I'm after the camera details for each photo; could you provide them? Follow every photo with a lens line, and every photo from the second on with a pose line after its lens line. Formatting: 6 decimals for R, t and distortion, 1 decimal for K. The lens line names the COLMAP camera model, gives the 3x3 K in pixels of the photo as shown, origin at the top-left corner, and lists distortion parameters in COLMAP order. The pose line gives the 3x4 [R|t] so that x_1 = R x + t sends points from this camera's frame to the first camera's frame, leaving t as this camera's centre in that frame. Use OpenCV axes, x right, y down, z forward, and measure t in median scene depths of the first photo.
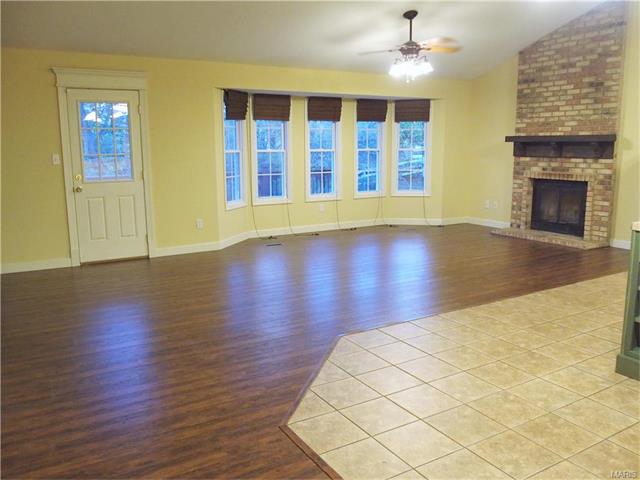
lens RADIAL K [[531.6, 0, 318.5], [0, 531.6, 240.3], [0, 0, 1]] dist [-0.066135, 0.027086]
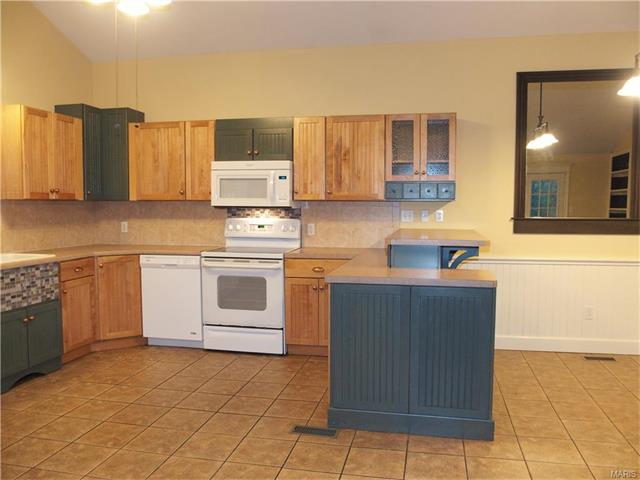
lens RADIAL K [[531.6, 0, 323.3], [0, 531.6, 241.7], [0, 0, 1]] dist [-0.066135, 0.027086]
pose [[-0.746463, -0.038536, 0.664310, 0.082611], [0.119608, 0.974292, 0.190918, -0.134389], [-0.654589, 0.221970, -0.722663, 0.783813]]
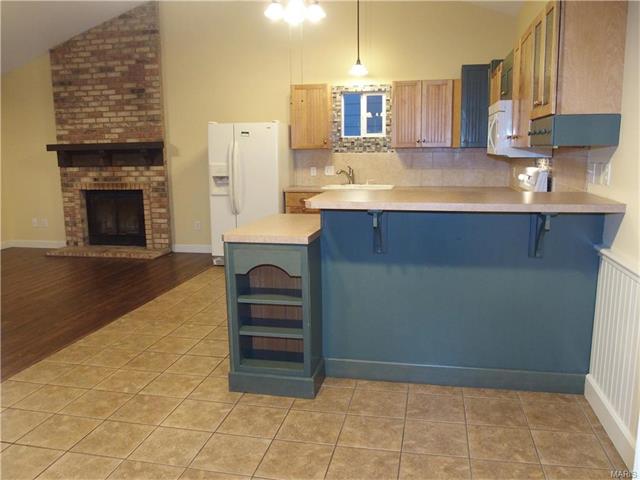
lens RADIAL K [[531.6, 0, 321.0], [0, 531.6, 244.0], [0, 0, 1]] dist [-0.066135, 0.027086]
pose [[0.671915, -0.132539, 0.728672, 0.005488], [0.137245, 0.989099, 0.053354, -0.018332], [-0.727800, 0.064158, 0.682781, 0.086102]]
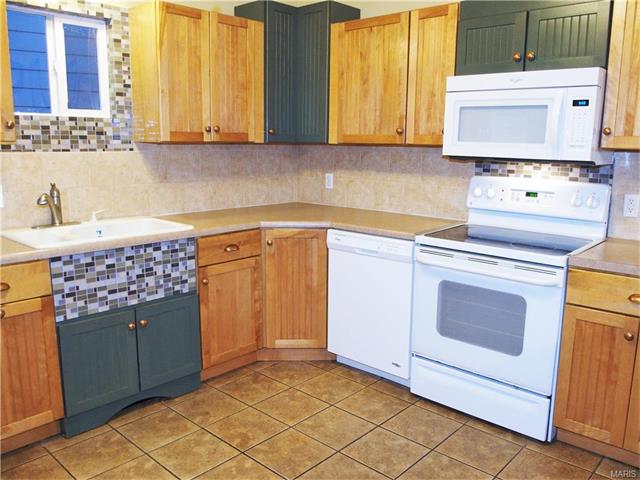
lens RADIAL K [[531.6, 0, 320.3], [0, 531.6, 241.2], [0, 0, 1]] dist [-0.066135, 0.027086]
pose [[-0.298801, -0.171187, 0.938836, 0.290064], [0.157364, 0.961474, 0.225398, -0.108163], [-0.941252, 0.215088, -0.260351, 0.578565]]
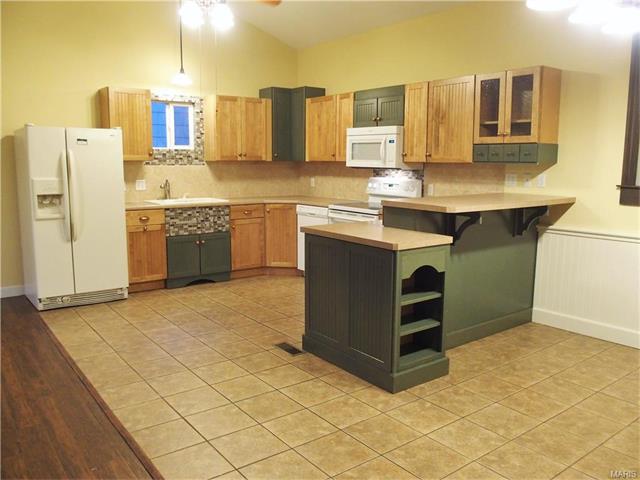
lens RADIAL K [[531.6, 0, 322.8], [0, 531.6, 241.9], [0, 0, 1]] dist [-0.066135, 0.027086]
pose [[-0.127356, -0.144229, 0.981315, -0.155830], [0.168688, 0.971808, 0.164724, -0.093991], [-0.977407, 0.186515, -0.099436, 0.513186]]
